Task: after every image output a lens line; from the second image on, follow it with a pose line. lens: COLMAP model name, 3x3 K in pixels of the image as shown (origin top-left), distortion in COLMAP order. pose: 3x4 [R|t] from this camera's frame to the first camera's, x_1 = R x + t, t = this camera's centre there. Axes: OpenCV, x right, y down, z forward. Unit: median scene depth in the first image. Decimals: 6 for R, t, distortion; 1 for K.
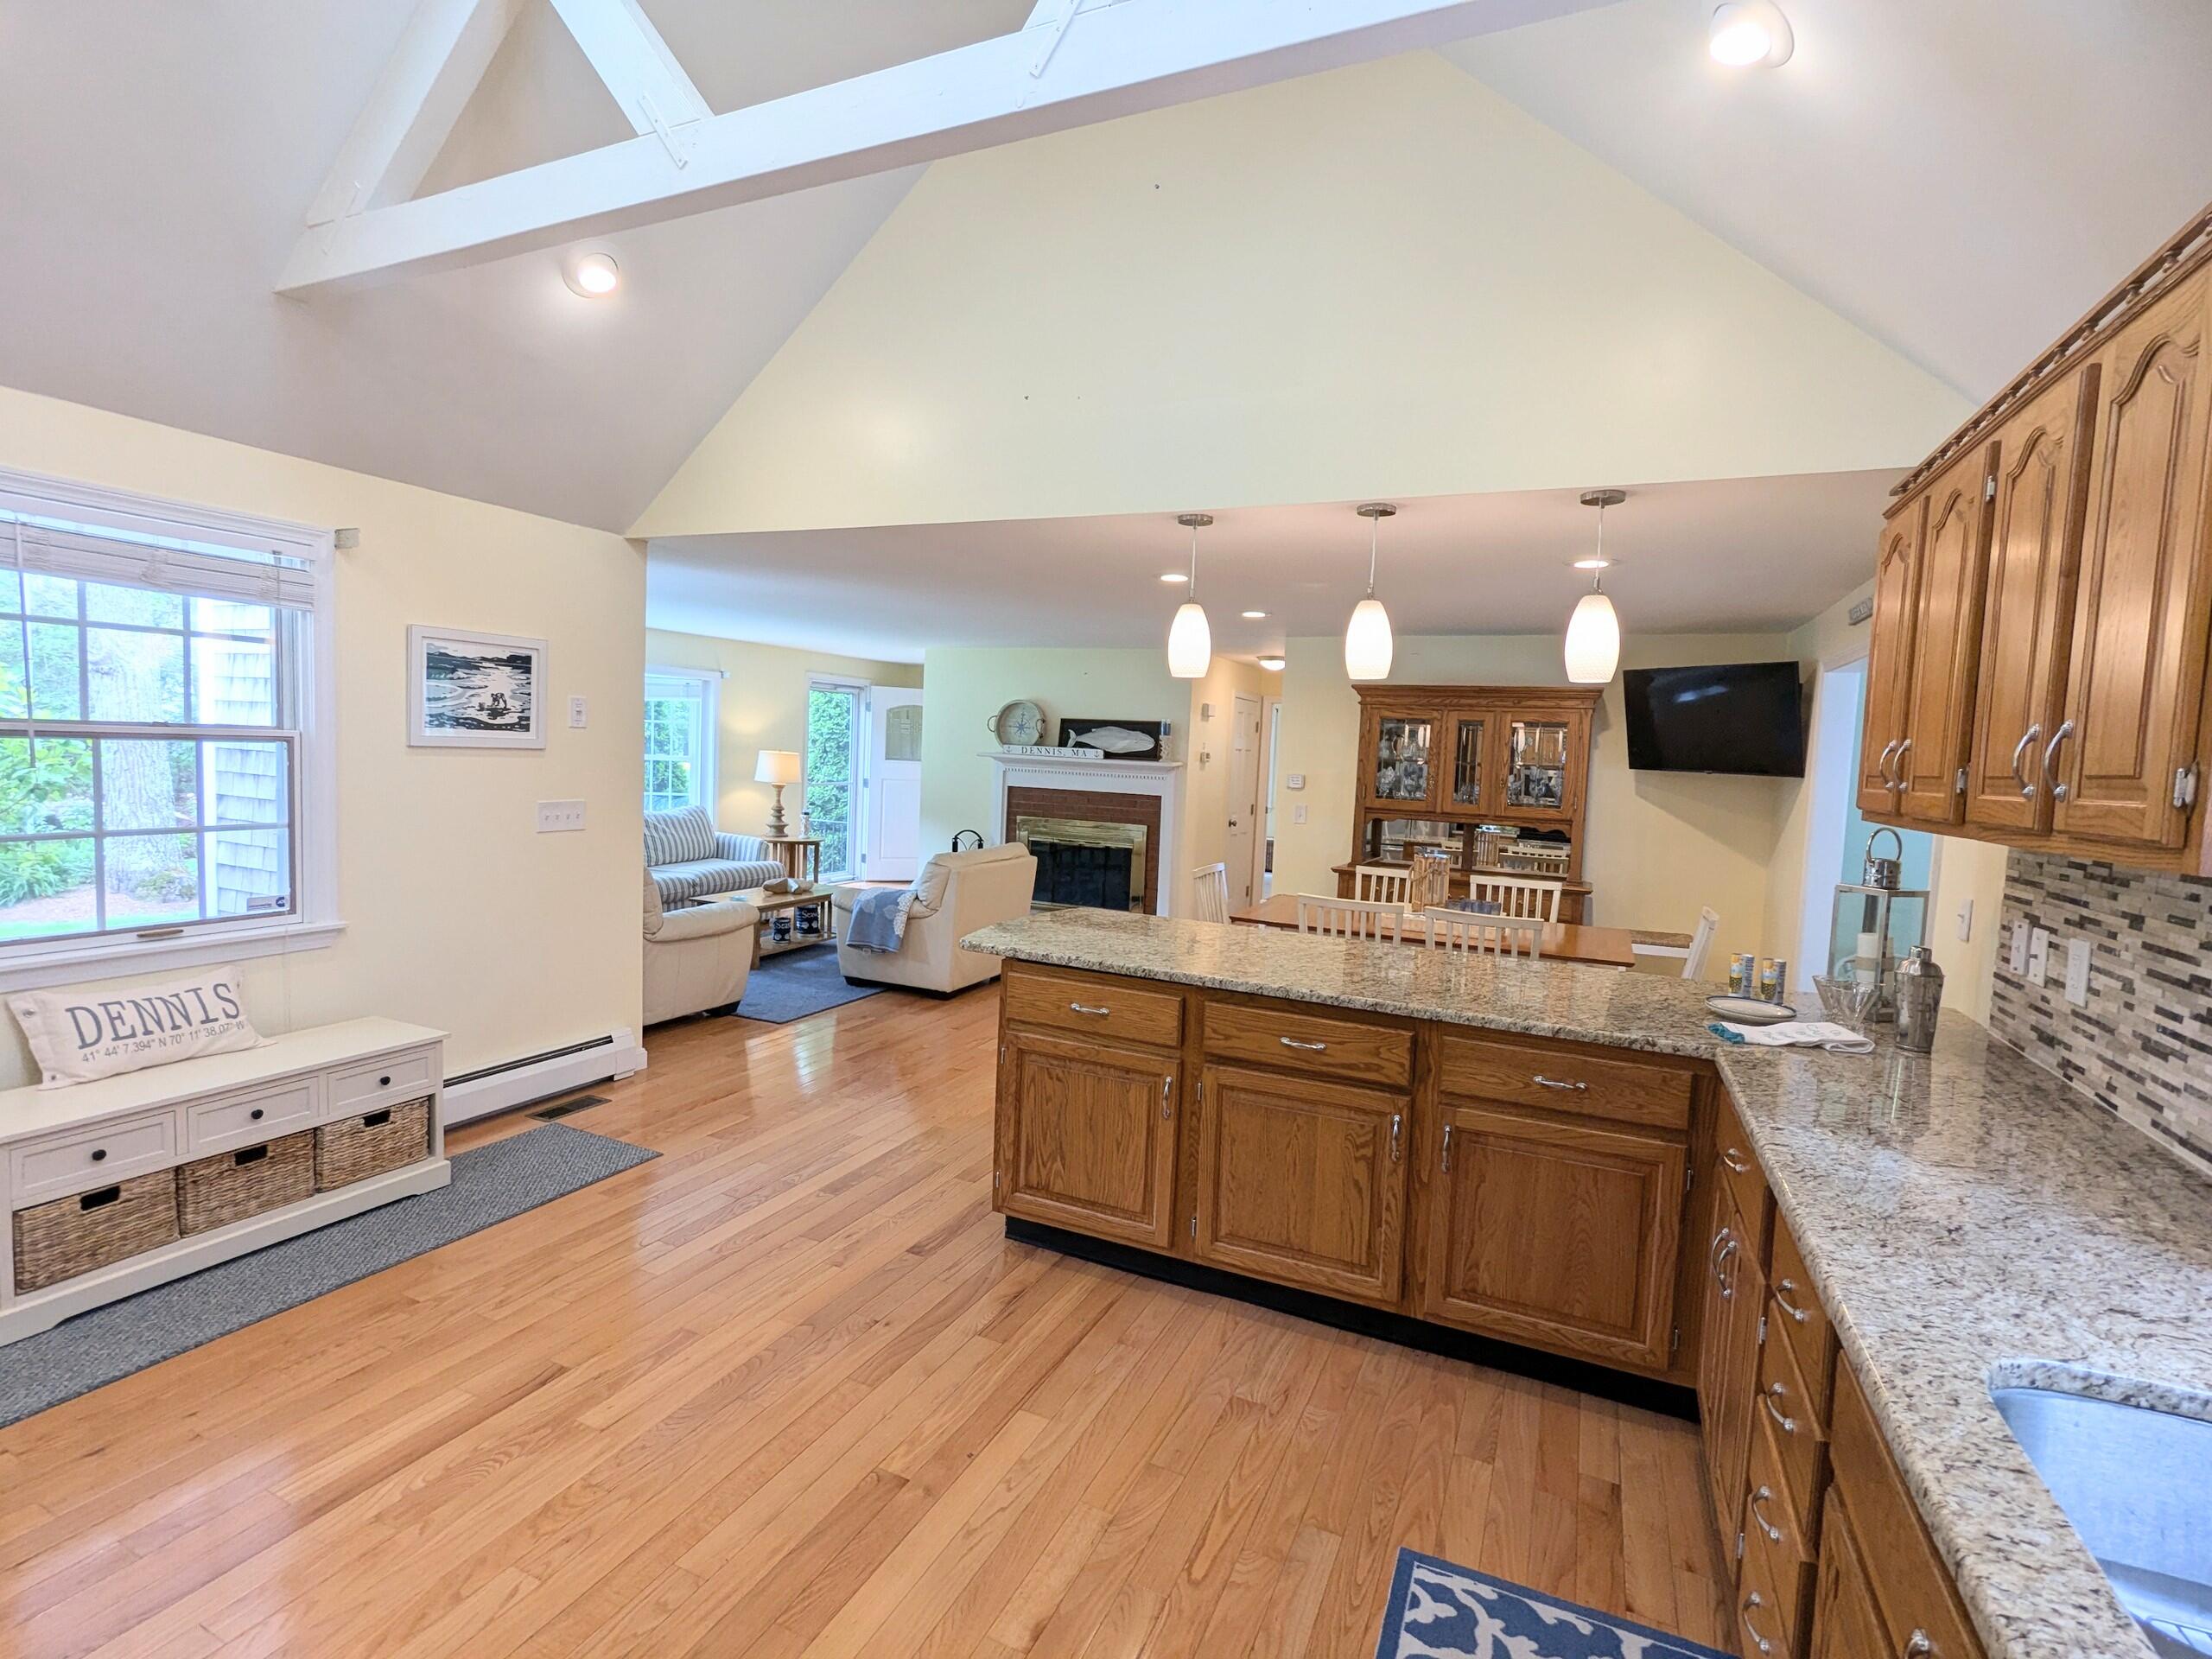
lens RADIAL K [[1046.0, 0, 1107.0], [0, 1046.0, 820.2], [0, 0, 1]] dist [-0.003955, 0.001959]
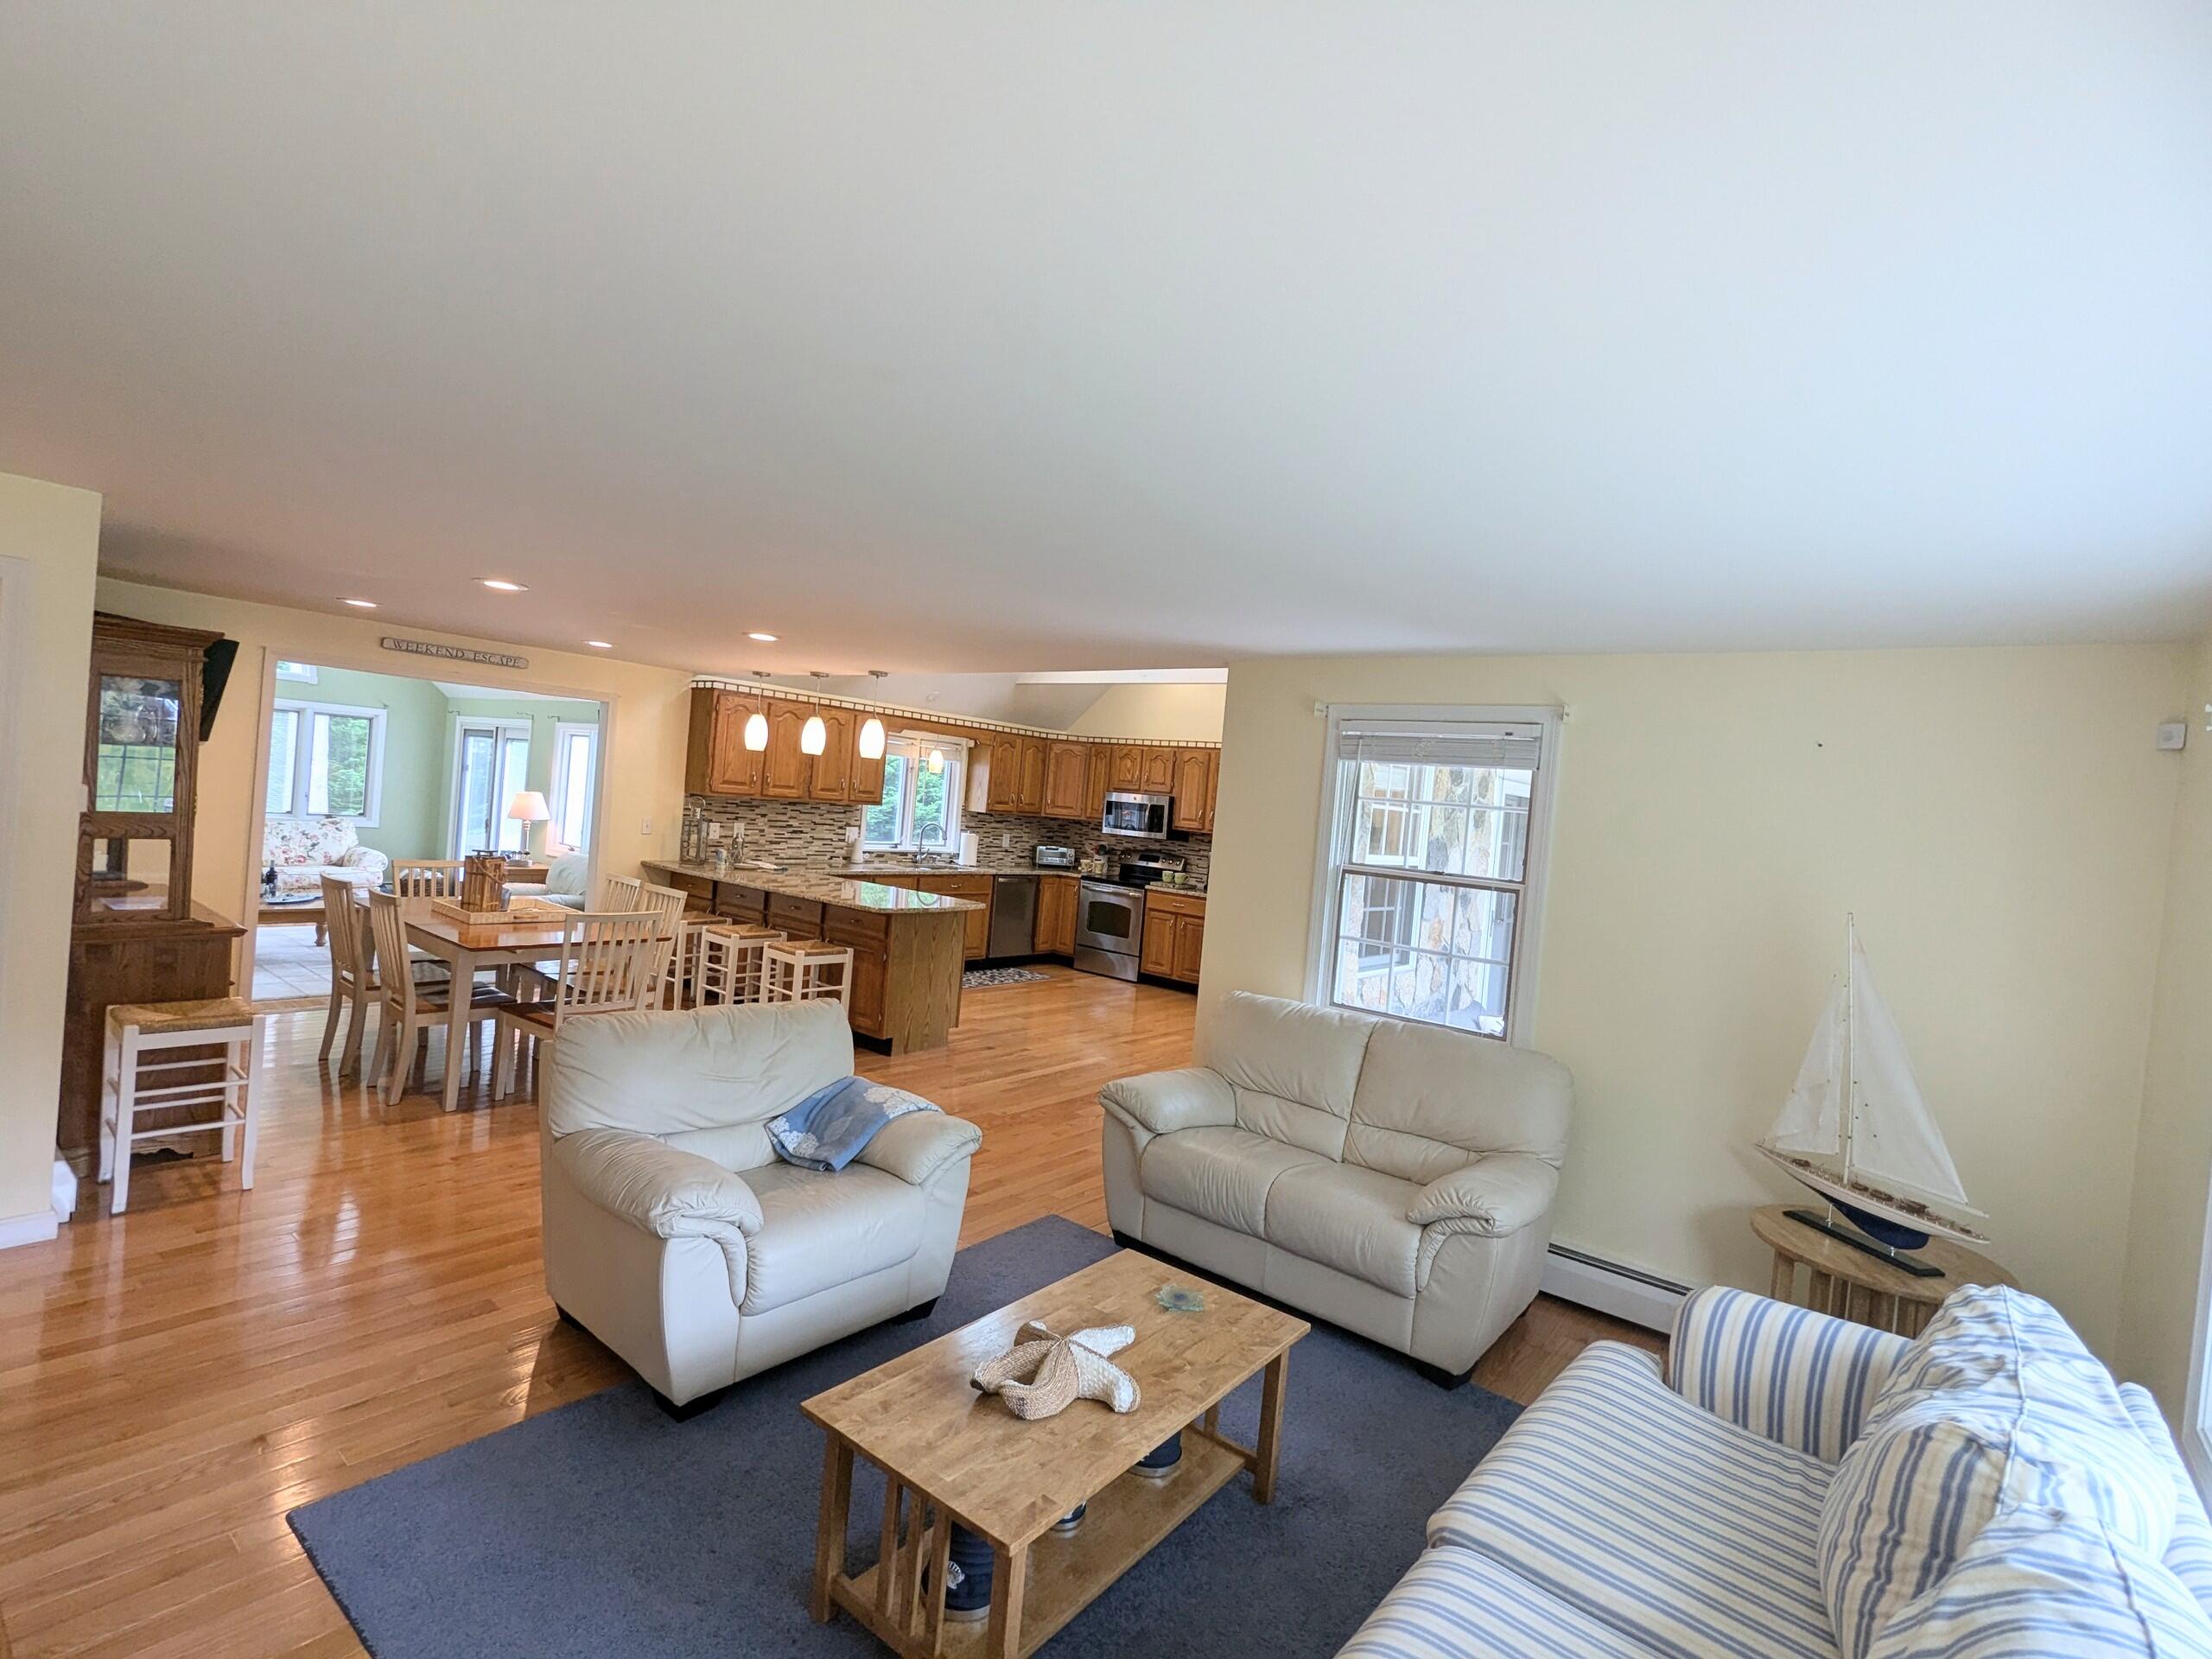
lens RADIAL K [[1043.2, 0, 1111.4], [0, 1043.2, 820.8], [0, 0, 1]] dist [0.001366, -0.000382]
pose [[-0.961656, -0.134865, 0.238809, -0.696487], [-0.114942, 0.988767, 0.095541, -0.225740], [-0.249012, 0.064429, -0.966355, 2.390920]]
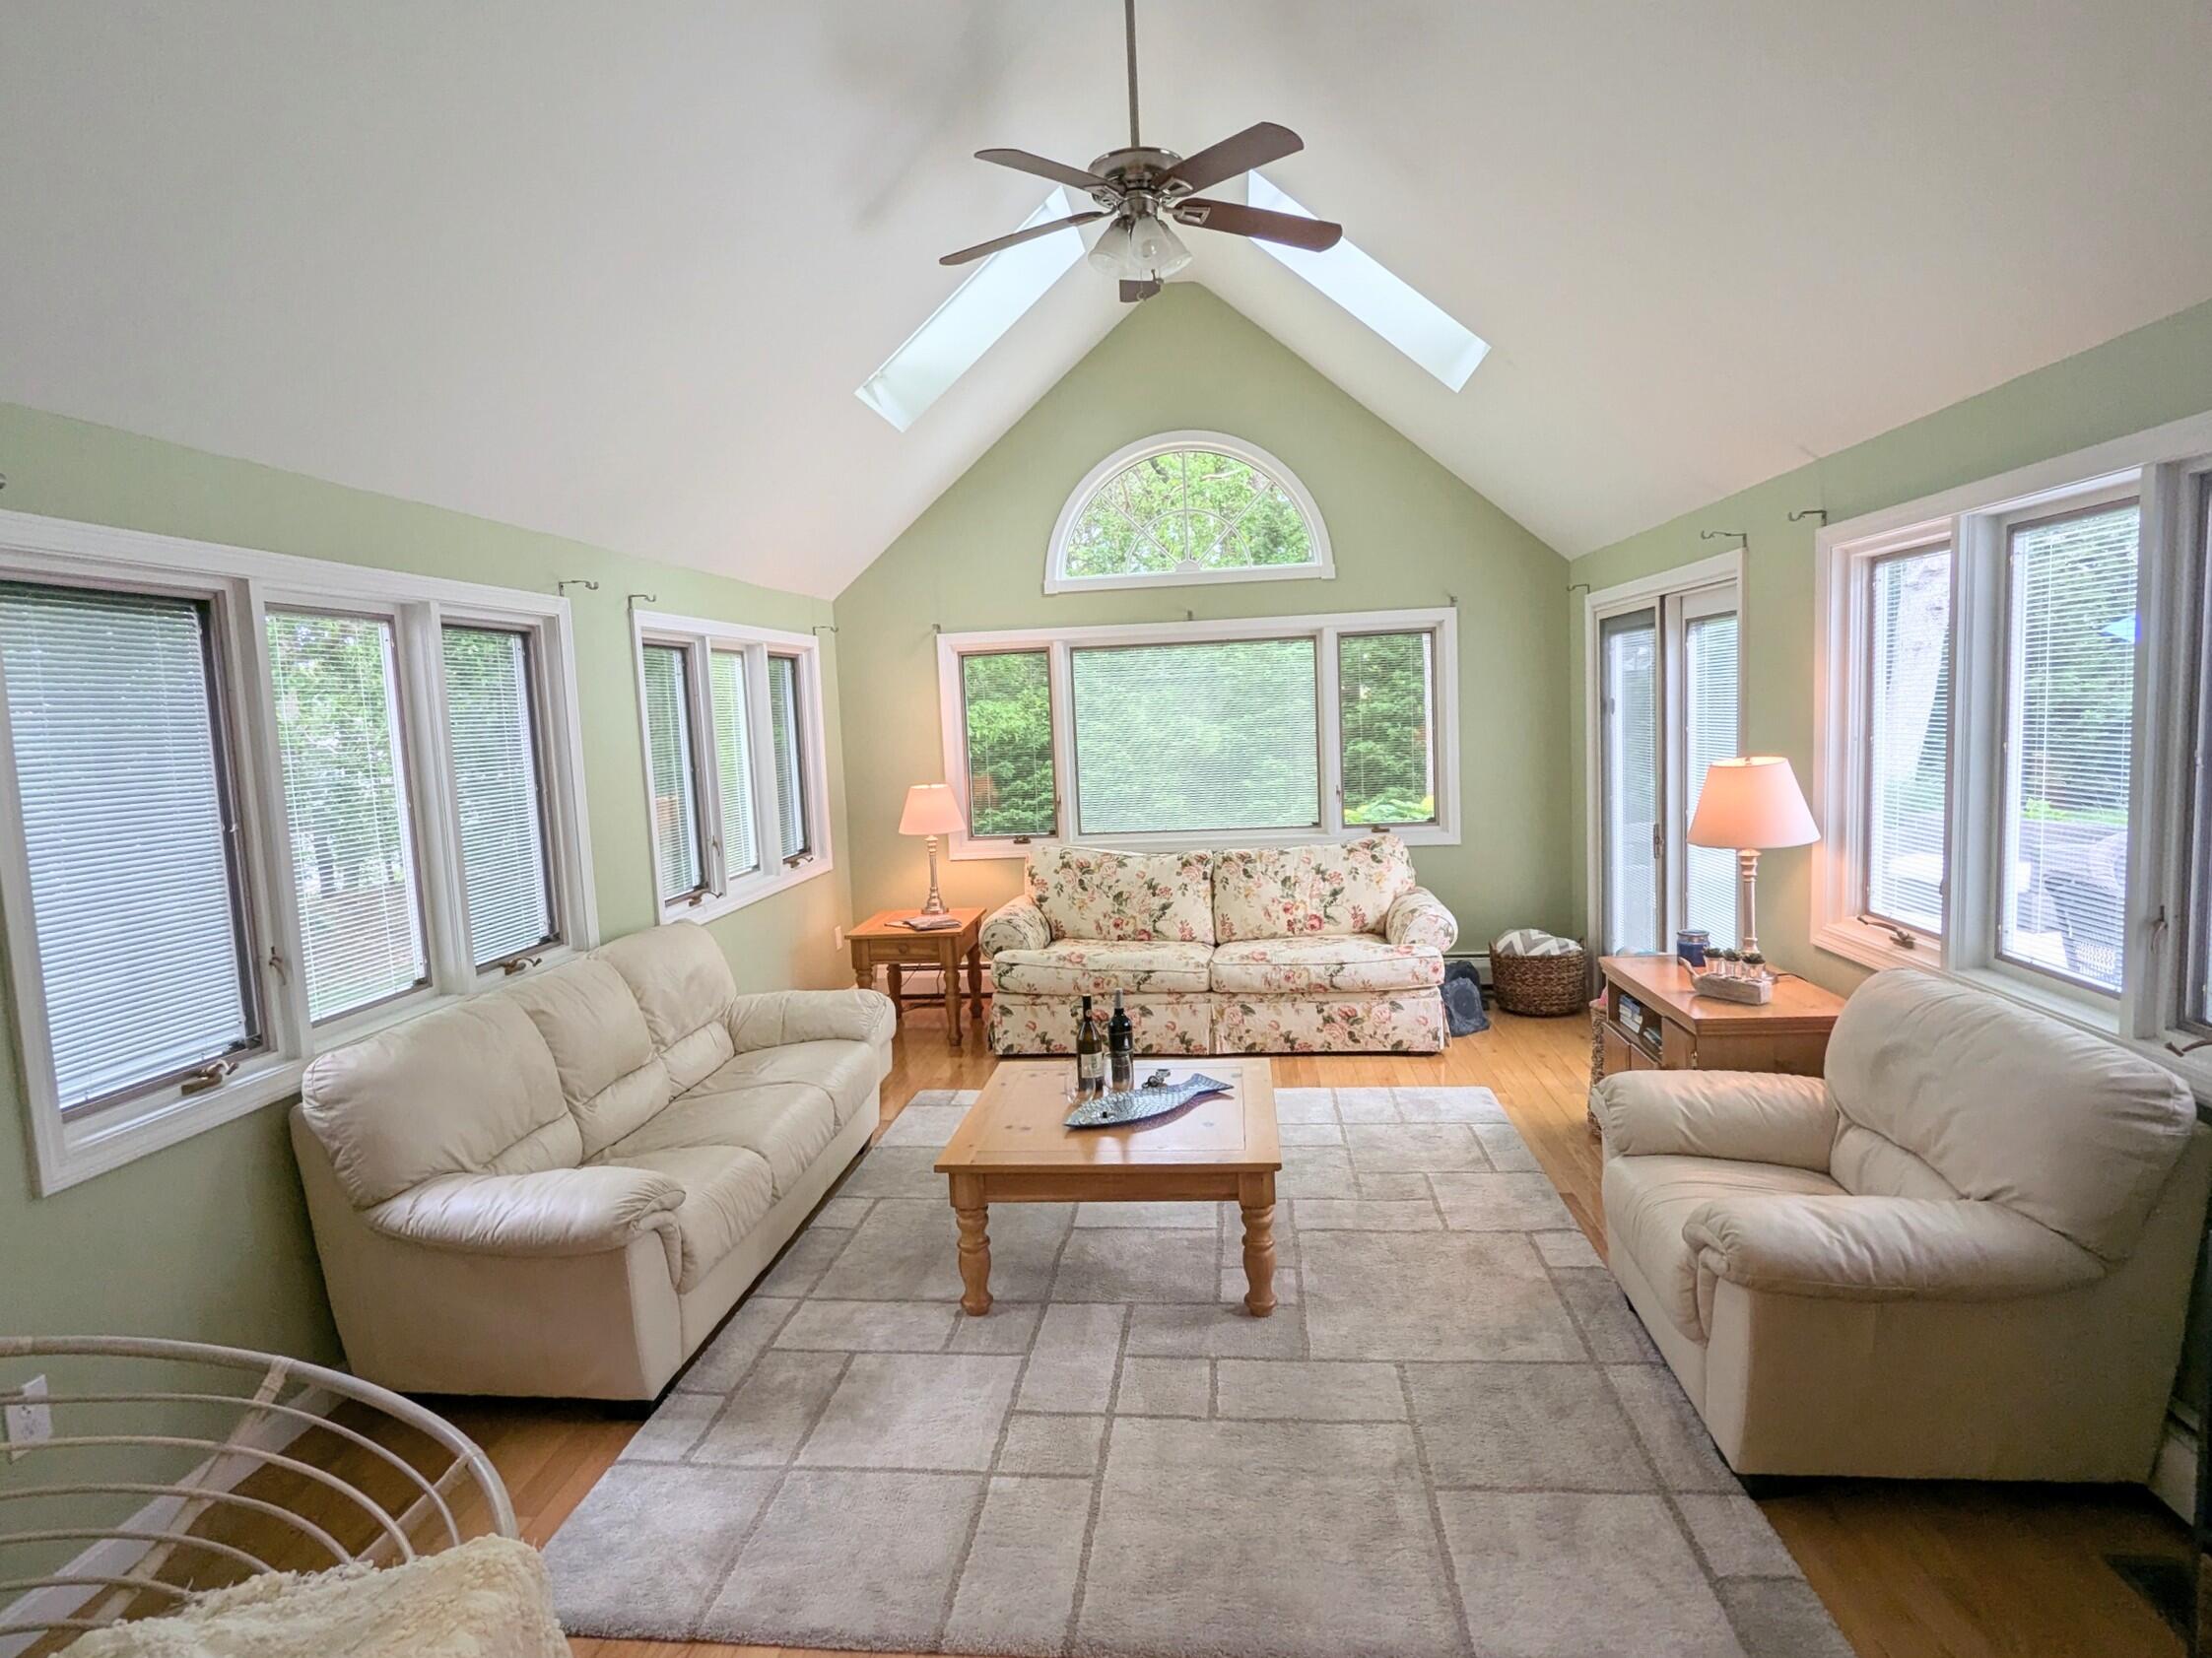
lens RADIAL K [[1196.3, 0, 1106.0], [0, 1196.3, 829.0], [0, 0, 1]] dist [0.001231, 0.000135]
pose [[-0.313403, -0.129445, 0.940756, 0.568123], [0.093740, 0.981610, 0.166295, -0.036685], [-0.944982, 0.140304, -0.295505, 1.025503]]
